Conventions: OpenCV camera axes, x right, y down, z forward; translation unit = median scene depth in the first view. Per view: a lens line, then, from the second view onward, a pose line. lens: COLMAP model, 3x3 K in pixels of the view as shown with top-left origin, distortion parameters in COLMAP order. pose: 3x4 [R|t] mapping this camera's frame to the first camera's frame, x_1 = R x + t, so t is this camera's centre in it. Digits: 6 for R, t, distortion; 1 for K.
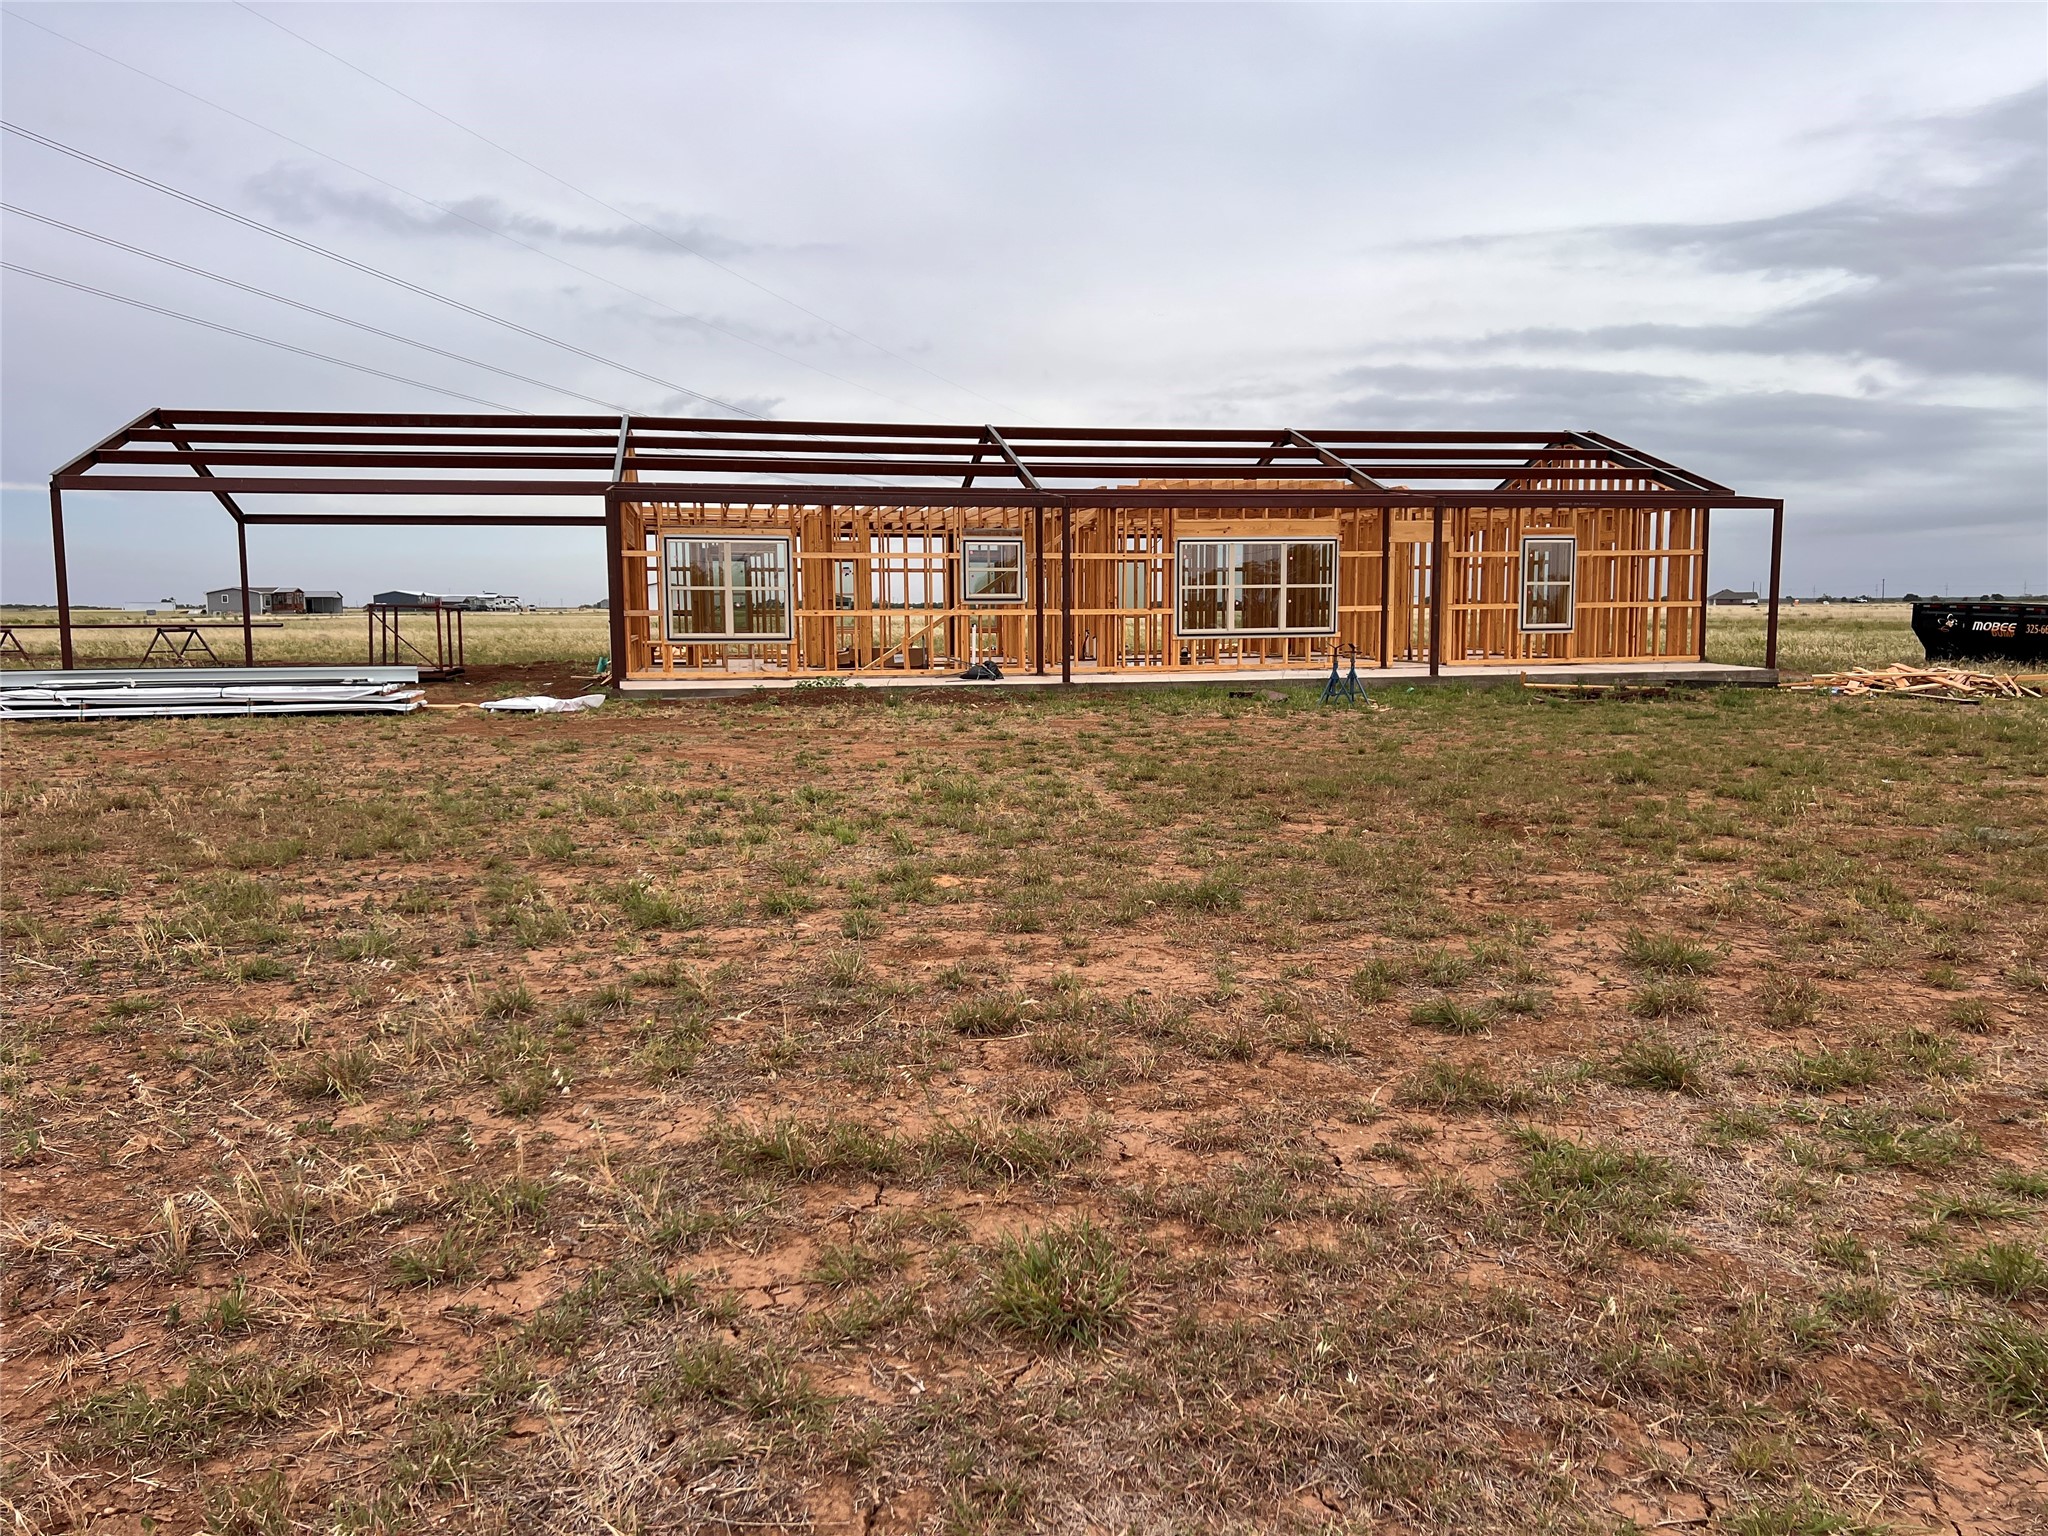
lens RADIAL K [[1510.9, 0, 1024.0], [0, 1510.9, 768.0], [0, 0, 1]] dist [0.009543, -0.002950]
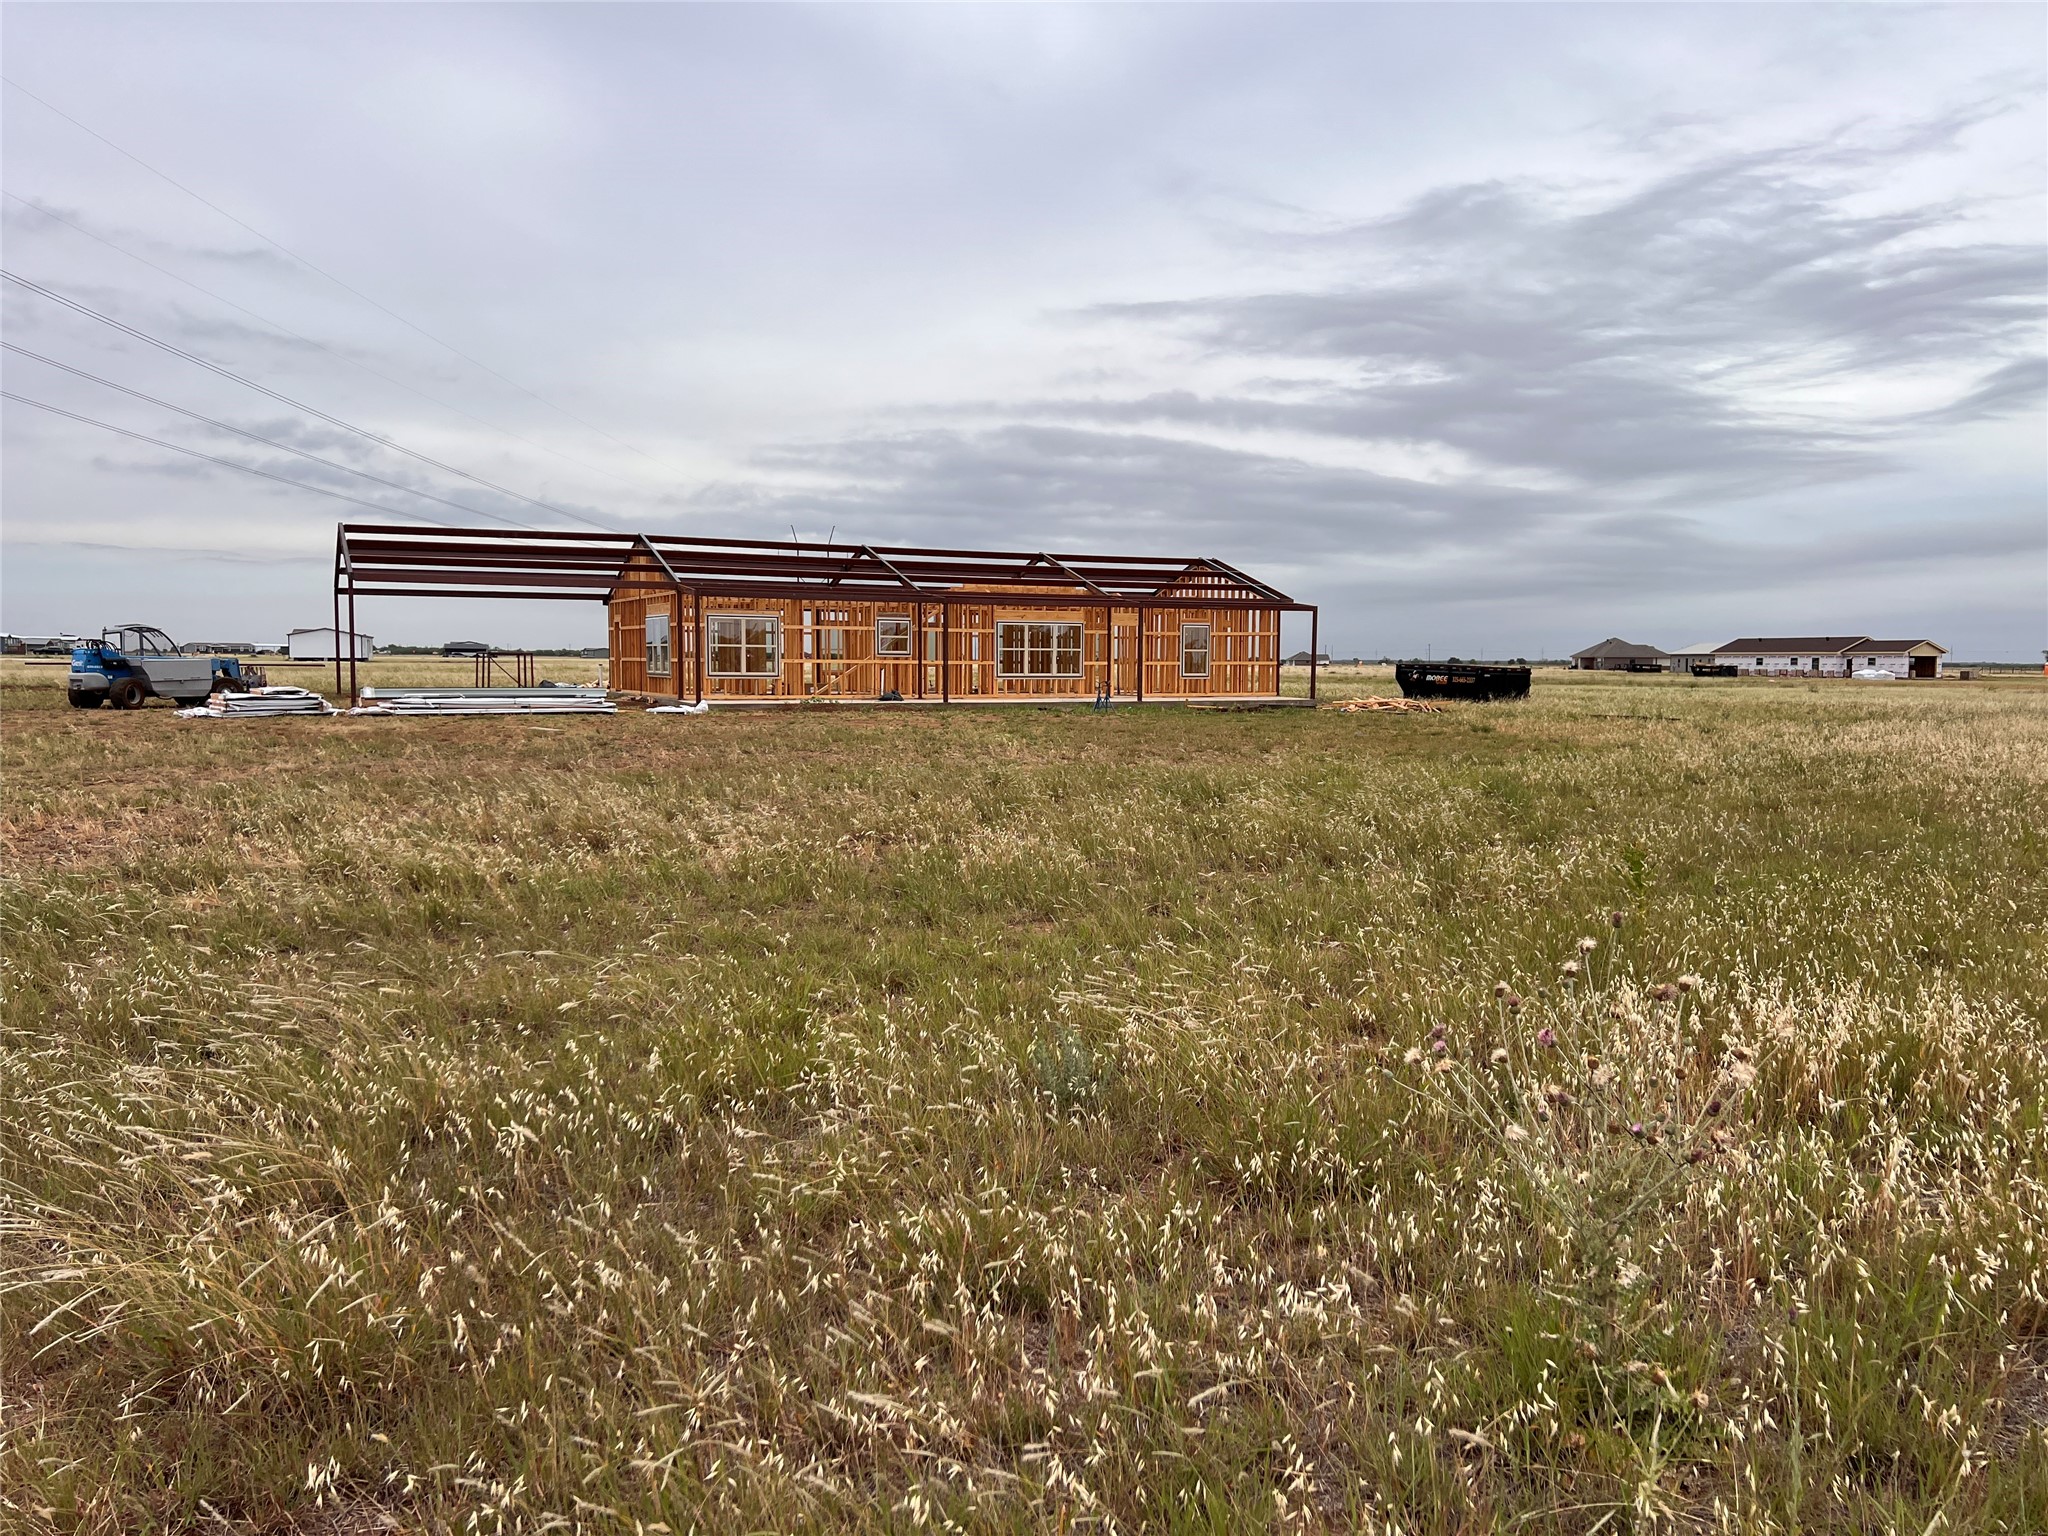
lens RADIAL K [[1696.5, 0, 1022.2], [0, 1696.5, 681.1], [0, 0, 1]] dist [0.308827, -0.001486]
pose [[0.965936, 0.011363, 0.258530, -0.342915], [0.012744, 0.995735, -0.091380, 0.087832], [-0.258465, 0.091562, 0.961671, -0.808951]]
